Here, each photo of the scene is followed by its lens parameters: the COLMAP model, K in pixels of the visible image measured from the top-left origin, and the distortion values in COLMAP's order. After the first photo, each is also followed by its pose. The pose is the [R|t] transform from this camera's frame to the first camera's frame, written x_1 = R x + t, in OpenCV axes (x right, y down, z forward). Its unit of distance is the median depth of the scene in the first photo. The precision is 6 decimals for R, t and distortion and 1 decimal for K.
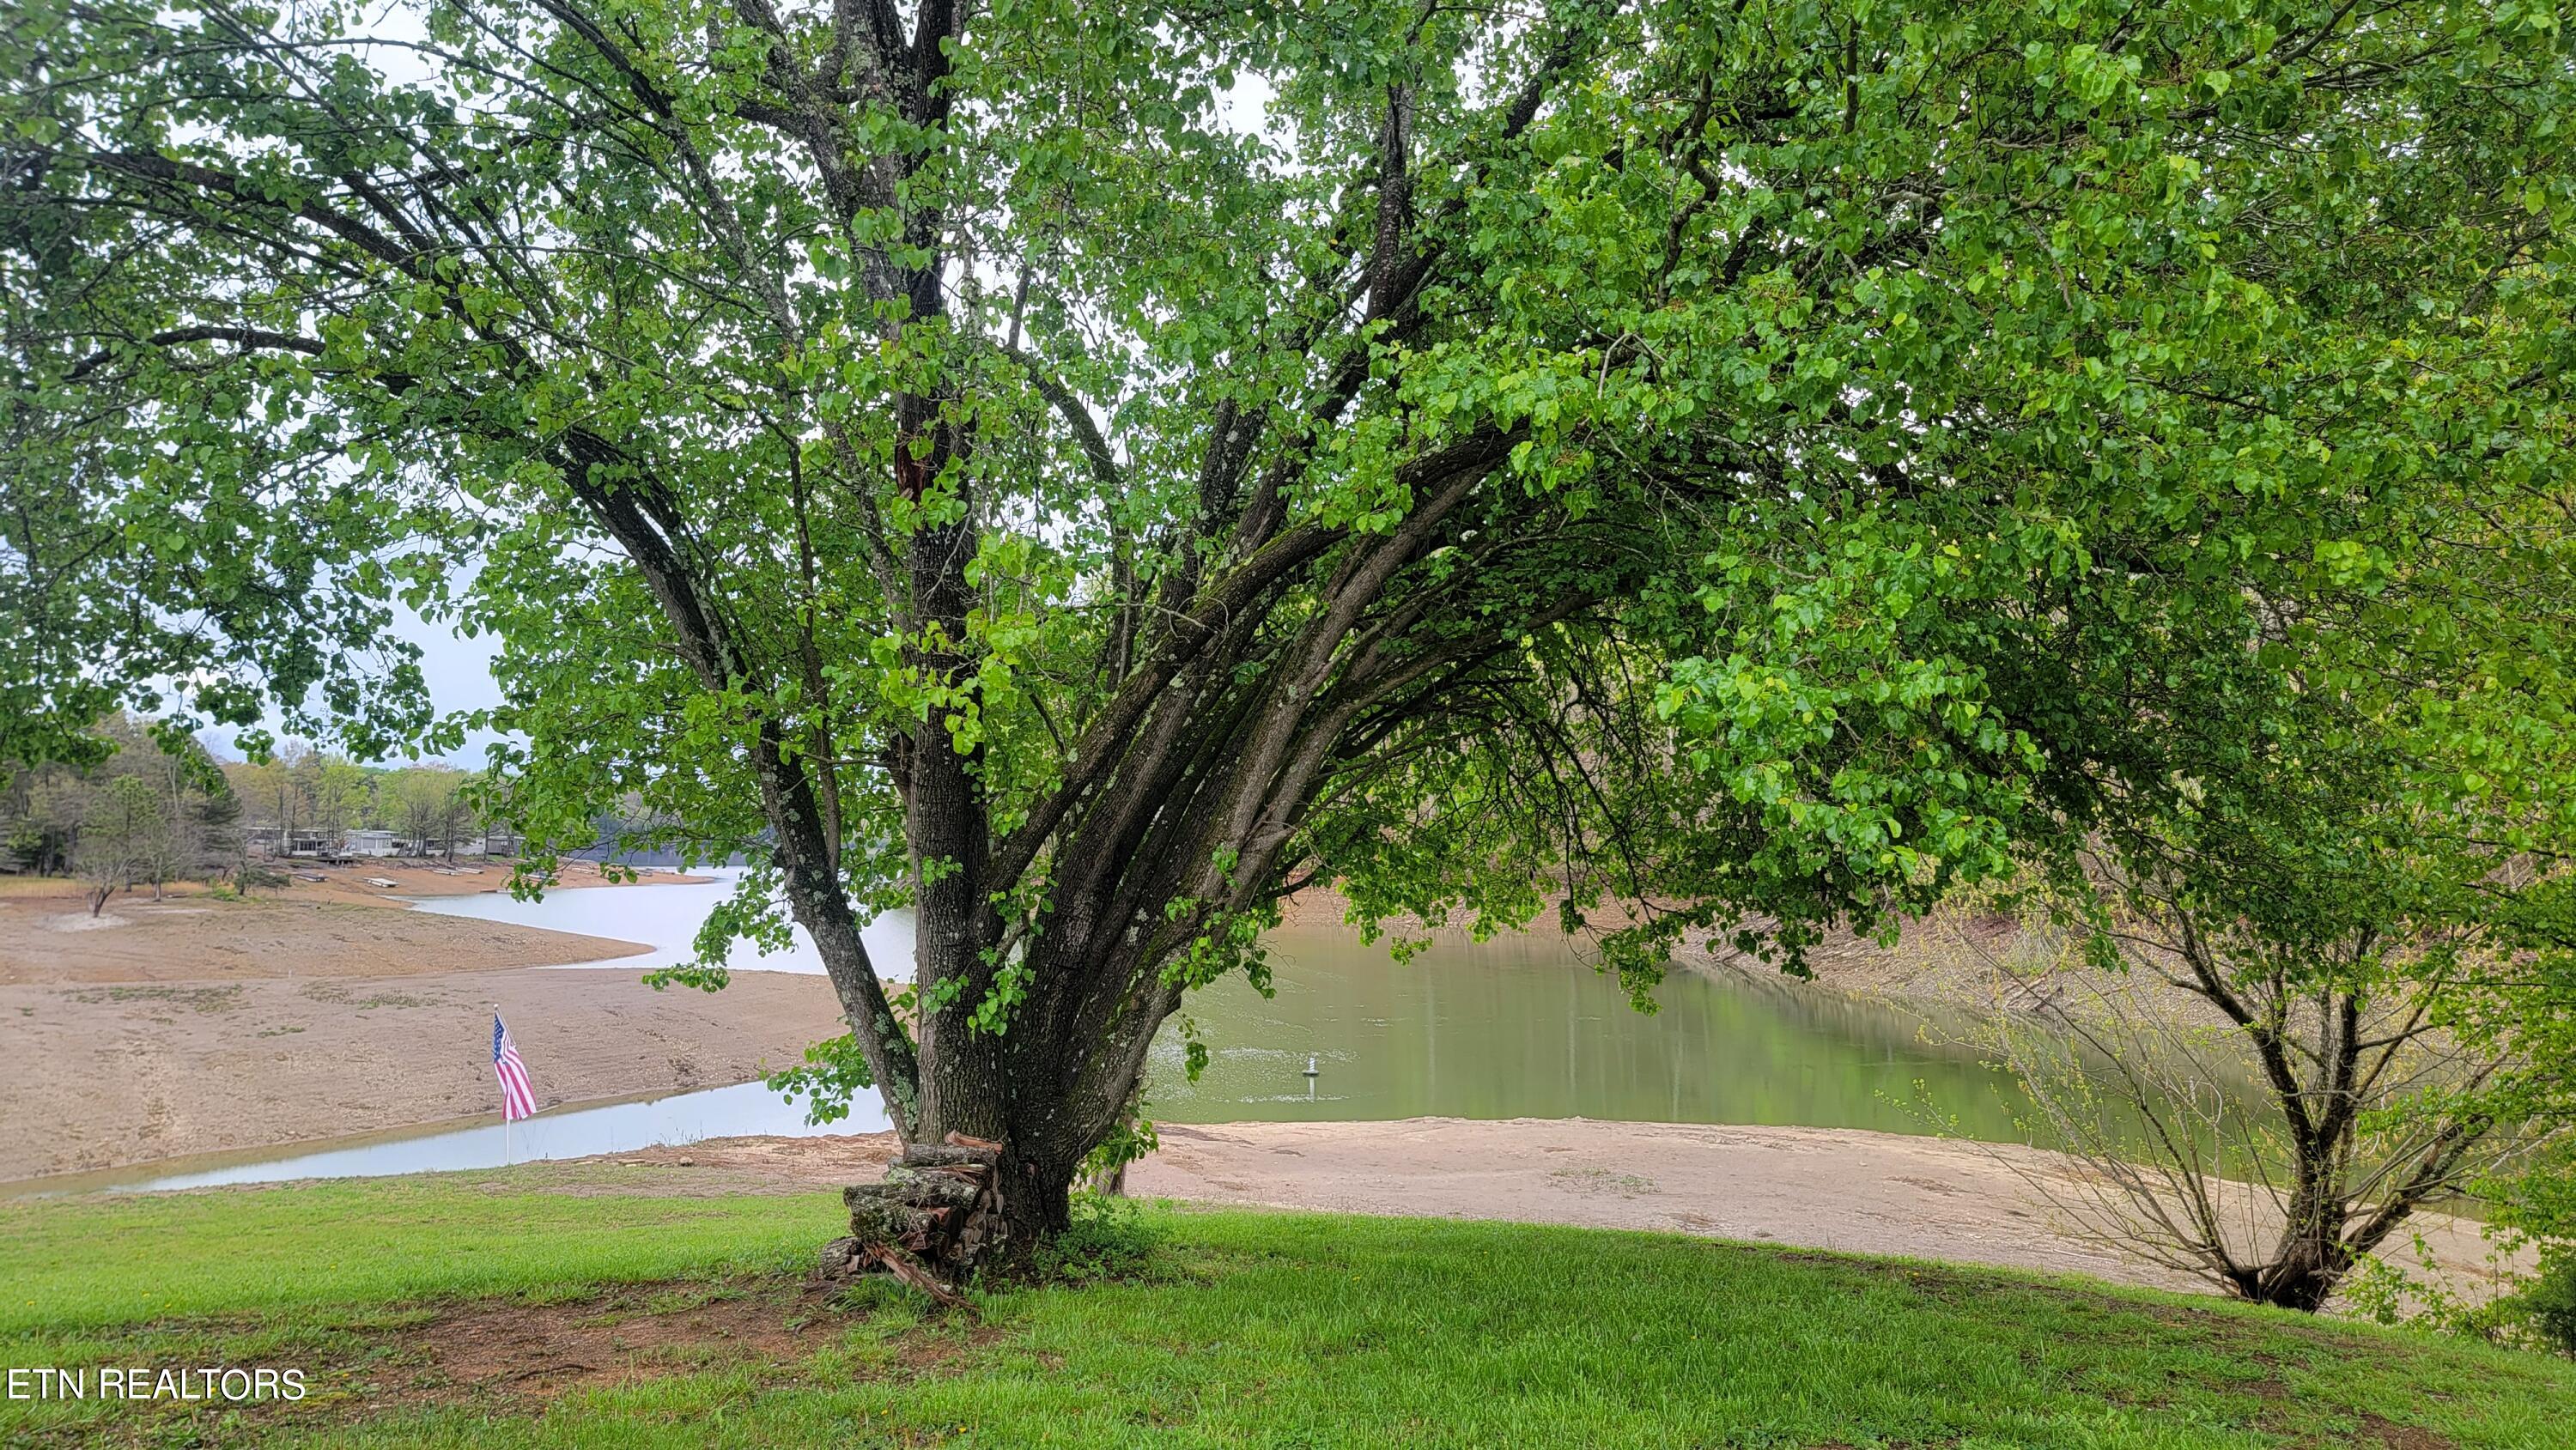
lens RADIAL K [[1750.5, 0, 1288.0], [0, 1750.5, 725.0], [0, 0, 1]] dist [-0.000813, -0.000359]
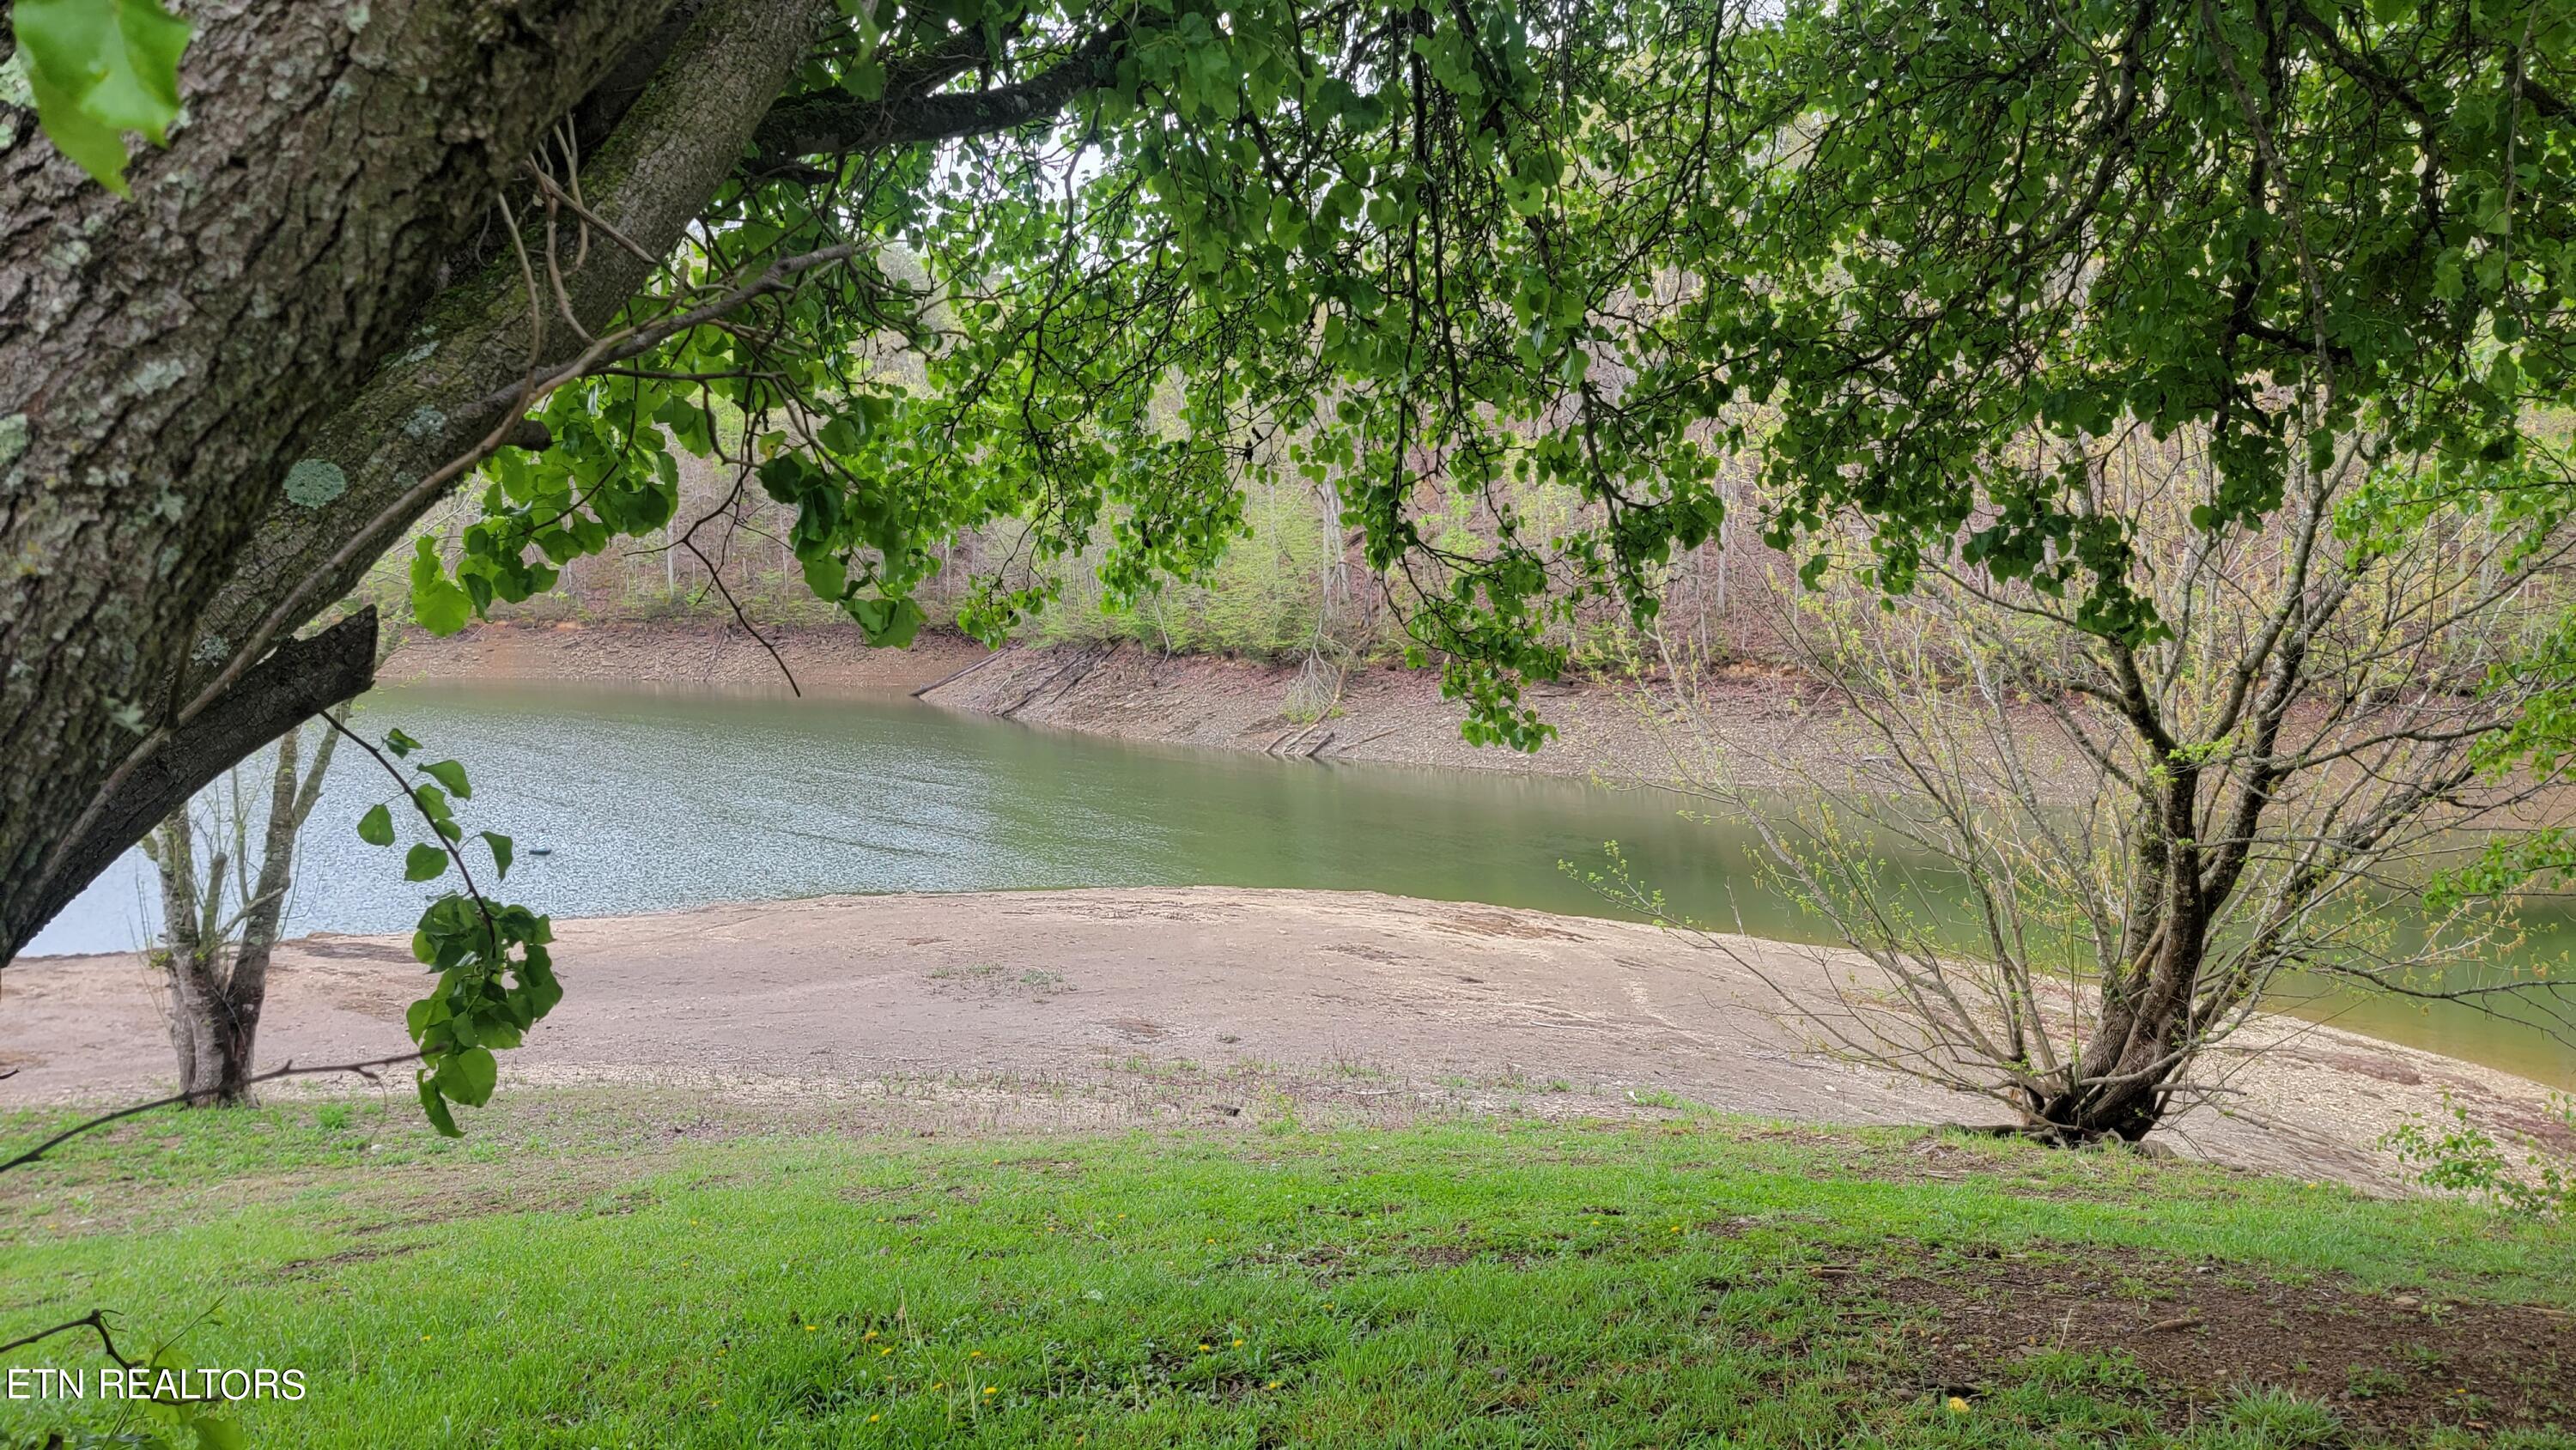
lens RADIAL K [[1753.3, 0, 1288.0], [0, 1753.3, 725.0], [0, 0, 1]] dist [0.043572, 0.000156]
pose [[0.917934, -0.012036, 0.396551, -0.046107], [-0.040744, 0.991395, 0.124404, 0.135533], [-0.394636, -0.130351, 0.909545, 0.784817]]
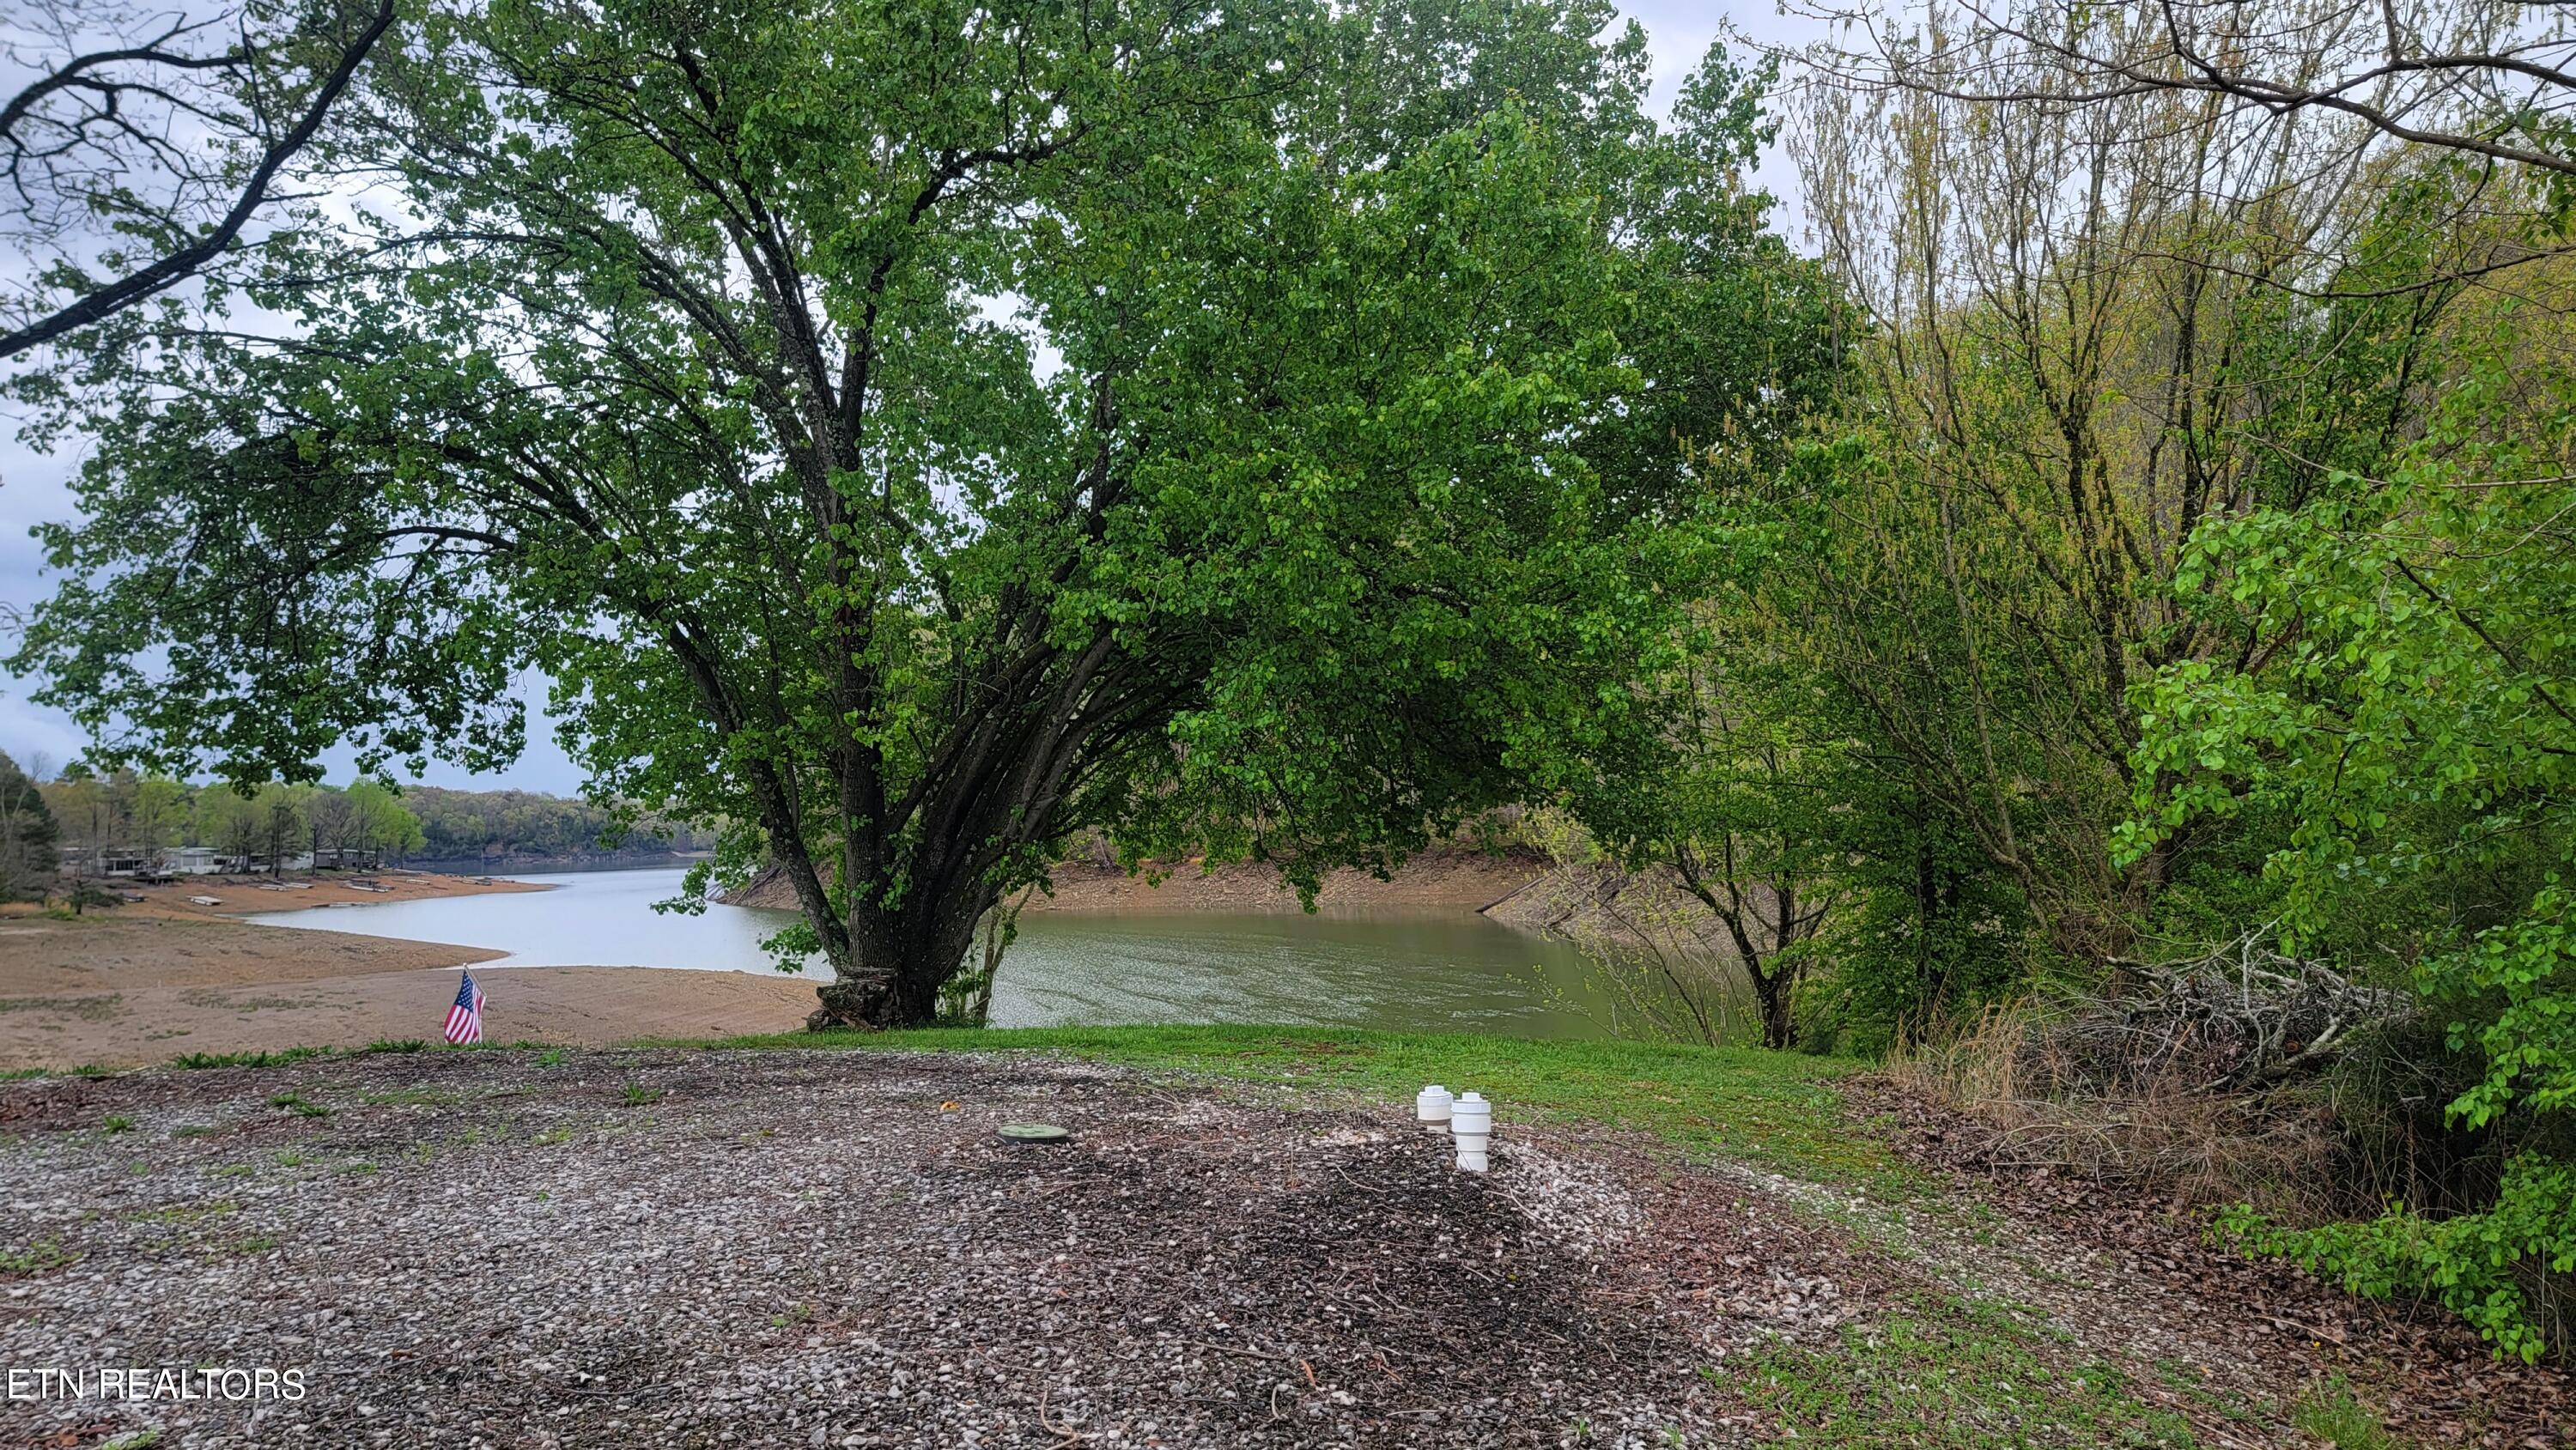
lens RADIAL K [[1753.3, 0, 1288.0], [0, 1753.3, 725.0], [0, 0, 1]] dist [0.043572, 0.000156]
pose [[0.996308, -0.026801, 0.081555, 0.081837], [0.026140, 0.999616, 0.009163, -0.020352], [-0.081769, -0.006998, 0.996627, -0.706415]]
